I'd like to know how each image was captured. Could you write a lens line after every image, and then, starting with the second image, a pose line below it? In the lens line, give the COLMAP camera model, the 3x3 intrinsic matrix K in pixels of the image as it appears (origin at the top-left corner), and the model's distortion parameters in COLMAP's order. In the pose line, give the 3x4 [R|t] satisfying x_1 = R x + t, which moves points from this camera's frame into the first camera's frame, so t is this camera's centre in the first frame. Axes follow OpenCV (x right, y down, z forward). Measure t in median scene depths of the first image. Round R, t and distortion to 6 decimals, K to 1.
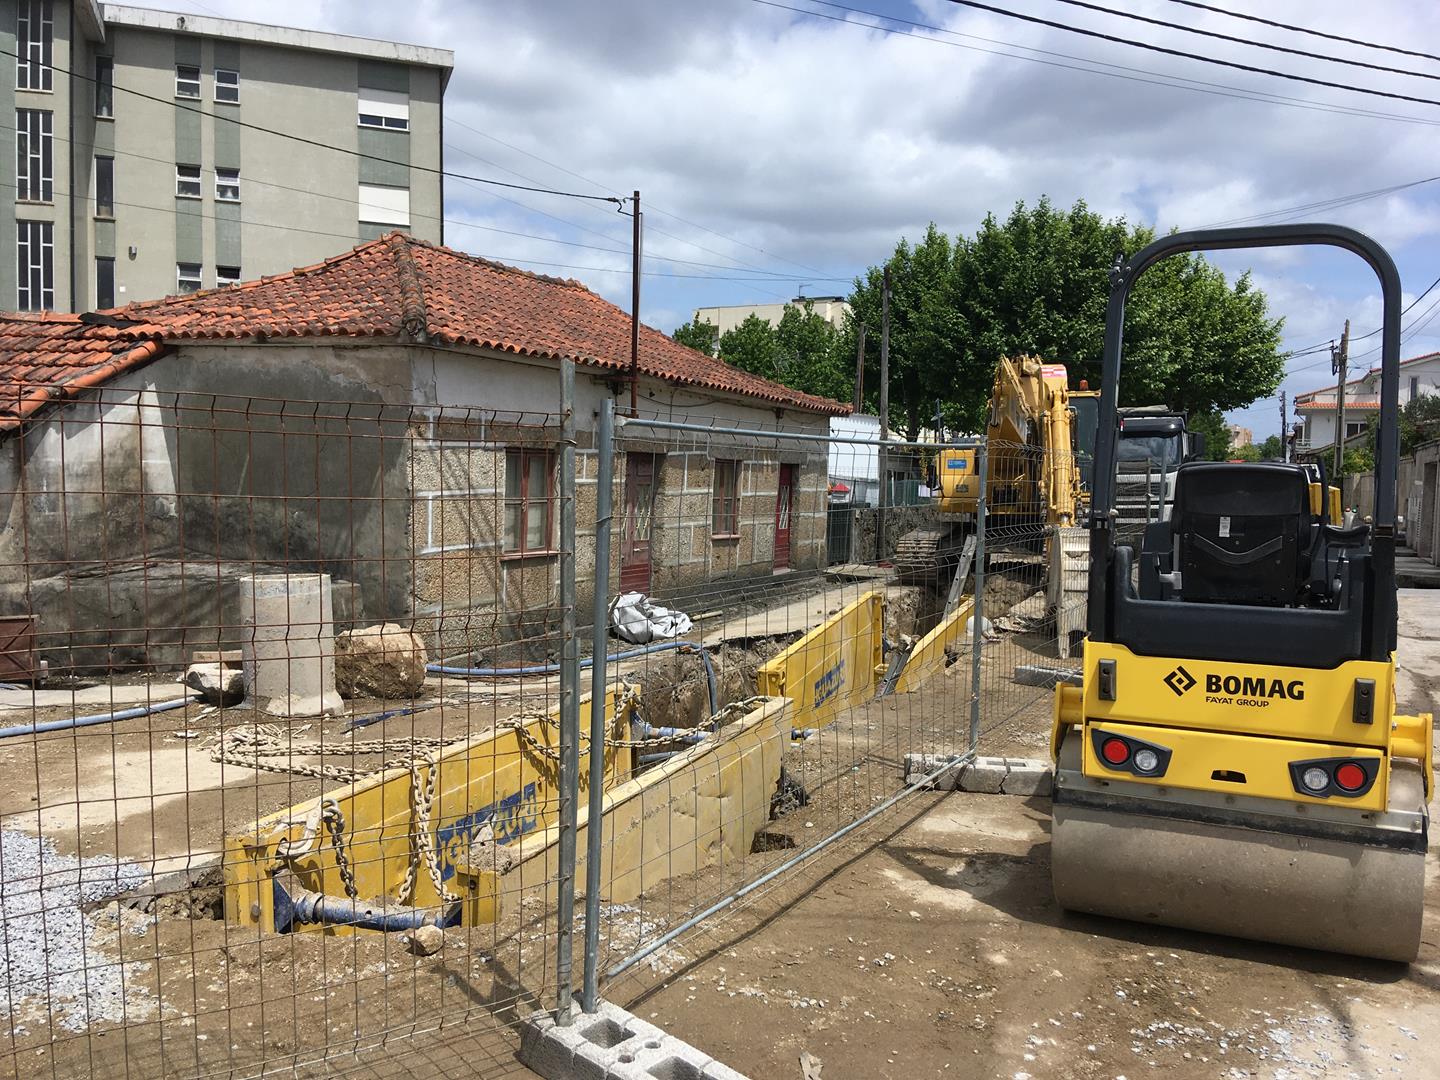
lens RADIAL K [[1209.0, 0, 720.0], [0, 1209.0, 540.0], [0, 0, 1]] dist [-0.002532, -0.000538]
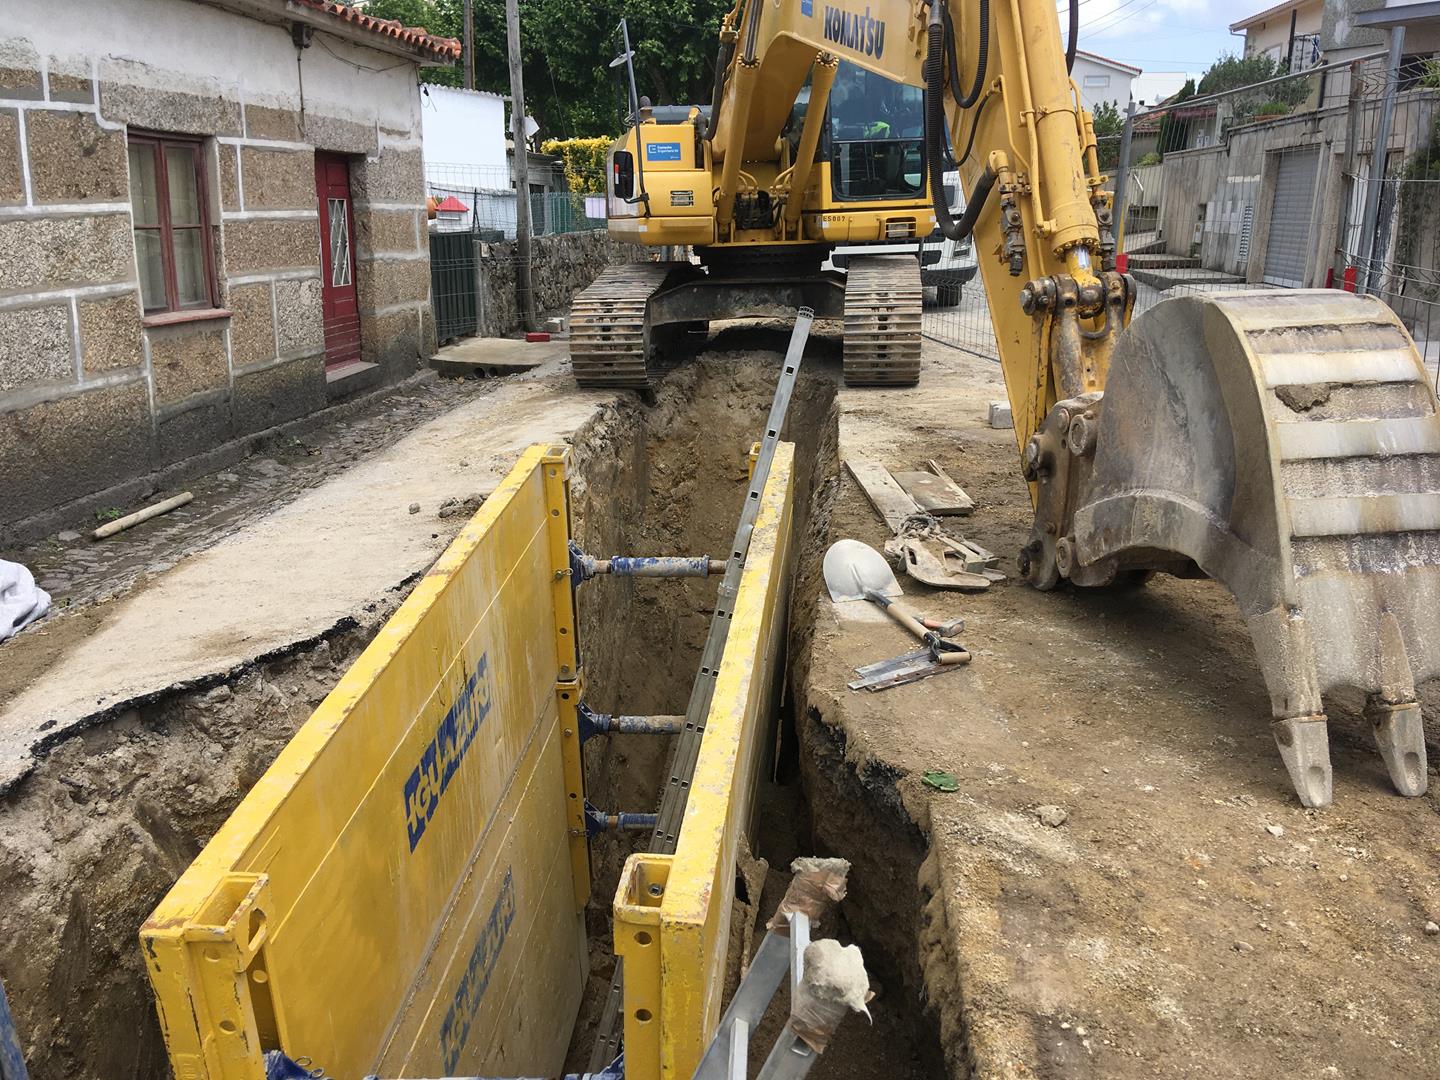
lens RADIAL K [[1231.7, 0, 700.5], [0, 1231.7, 538.9], [0, 0, 1]] dist [0.118217, -0.213904]
pose [[0.959438, -0.093668, 0.265903, 0.049998], [0.035610, 0.975902, 0.215285, -0.013601], [-0.279661, -0.197084, 0.939653, 0.459362]]
